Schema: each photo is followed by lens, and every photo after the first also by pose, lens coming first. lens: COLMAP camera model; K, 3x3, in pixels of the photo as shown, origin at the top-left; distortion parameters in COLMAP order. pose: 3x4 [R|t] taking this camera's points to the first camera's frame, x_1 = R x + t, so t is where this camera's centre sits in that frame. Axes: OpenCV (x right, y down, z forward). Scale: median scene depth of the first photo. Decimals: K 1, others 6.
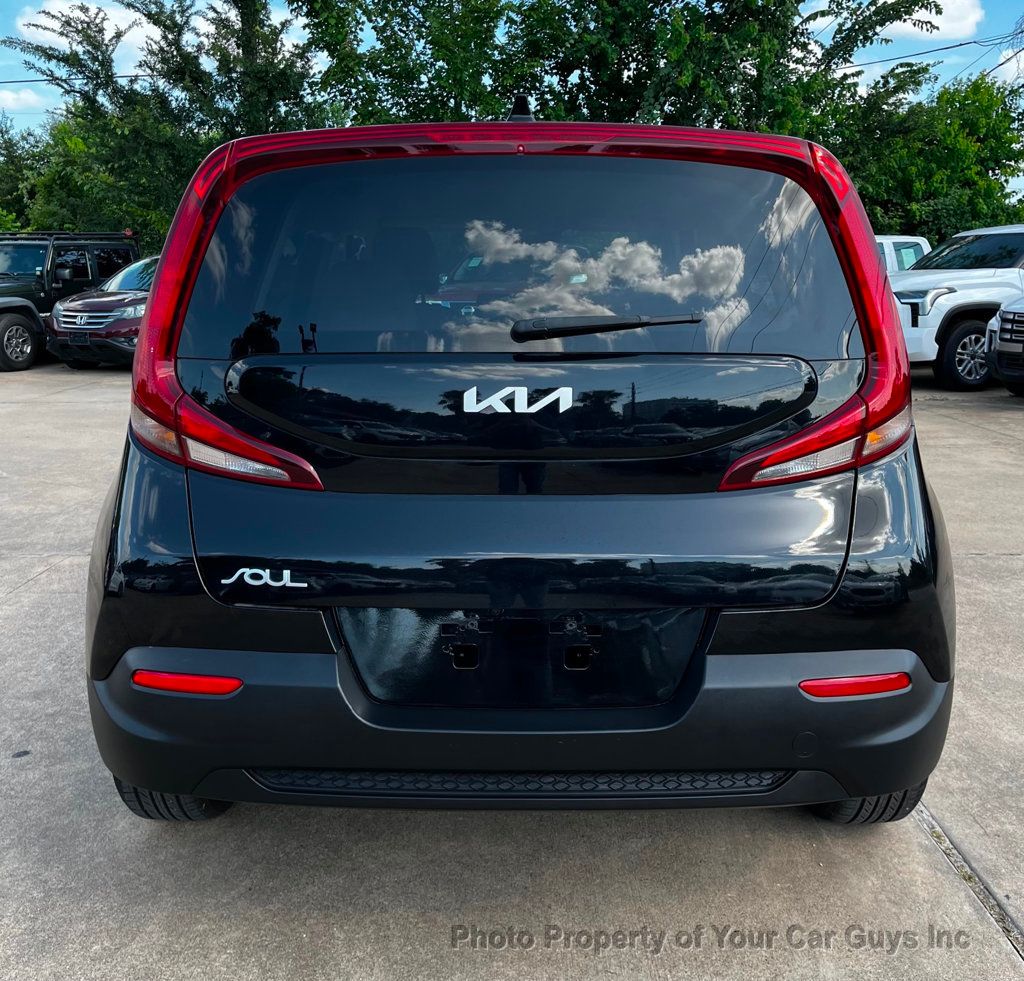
lens RADIAL K [[1072.8, 0, 515.5], [0, 1072.8, 489.7], [0, 0, 1]] dist [0.021895, 0.000000]
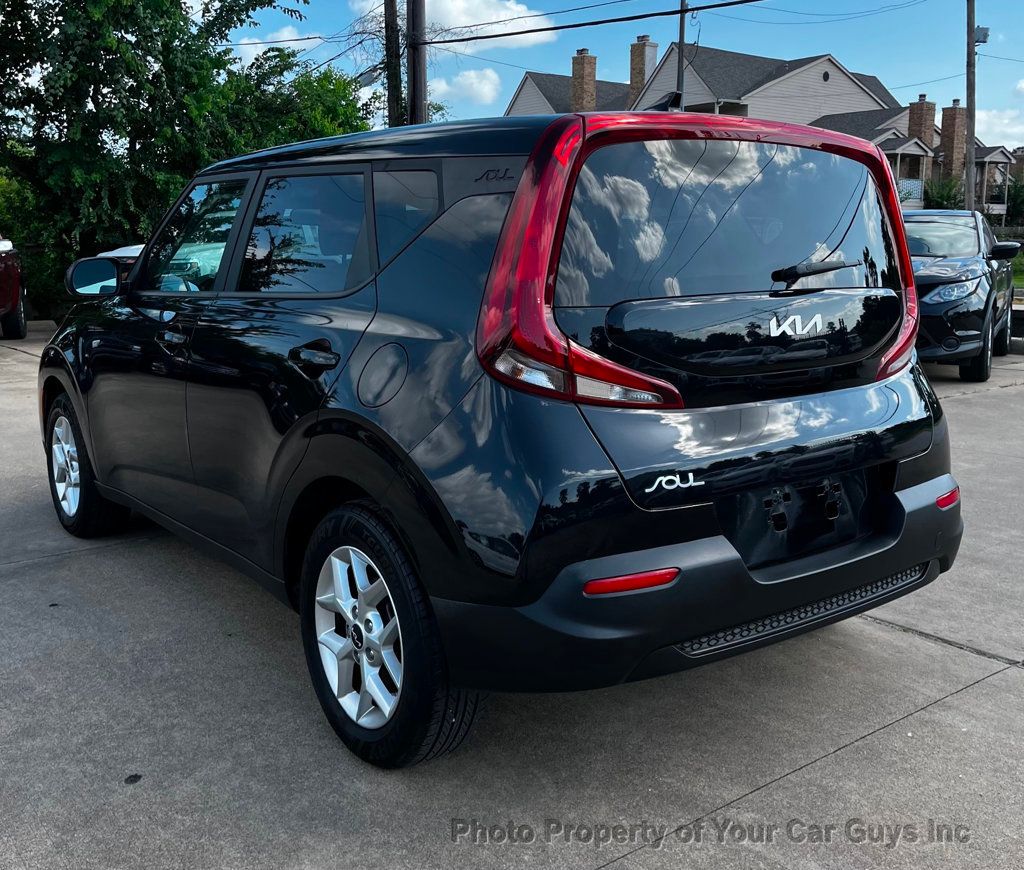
lens RADIAL K [[1075.7, 0, 509.5], [0, 1075.7, 442.2], [0, 0, 1]] dist [0.022081, 0.000000]
pose [[0.775290, -0.113883, 0.621254, -0.868226], [0.123841, 0.991927, 0.027286, -0.014272], [-0.619346, 0.055782, 0.783134, 0.128484]]
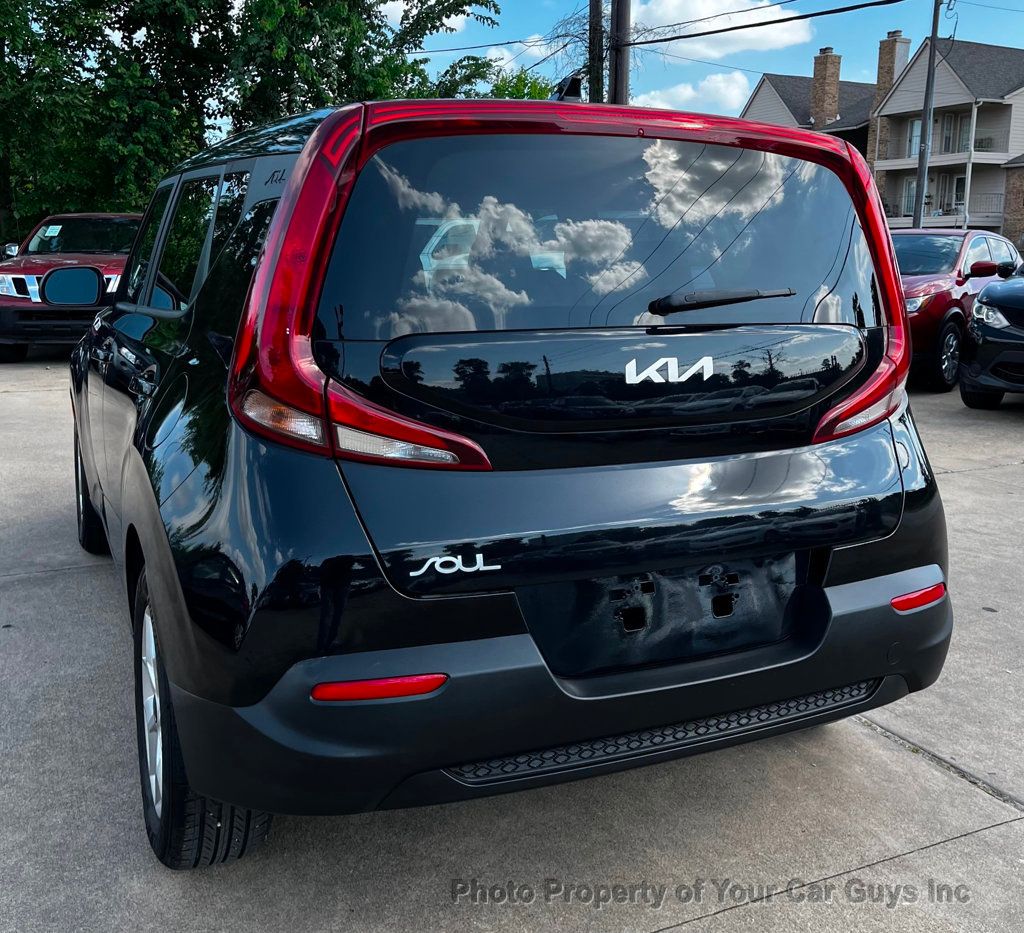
lens RADIAL K [[1096.1, 0, 513.9], [0, 1096.1, 459.8], [0, 0, 1]] dist [0.018216, 0.000000]
pose [[0.892833, -0.072408, 0.444529, -0.475807], [0.076024, 0.997059, 0.009715, -0.013213], [-0.443925, 0.025122, 0.895712, 0.075303]]
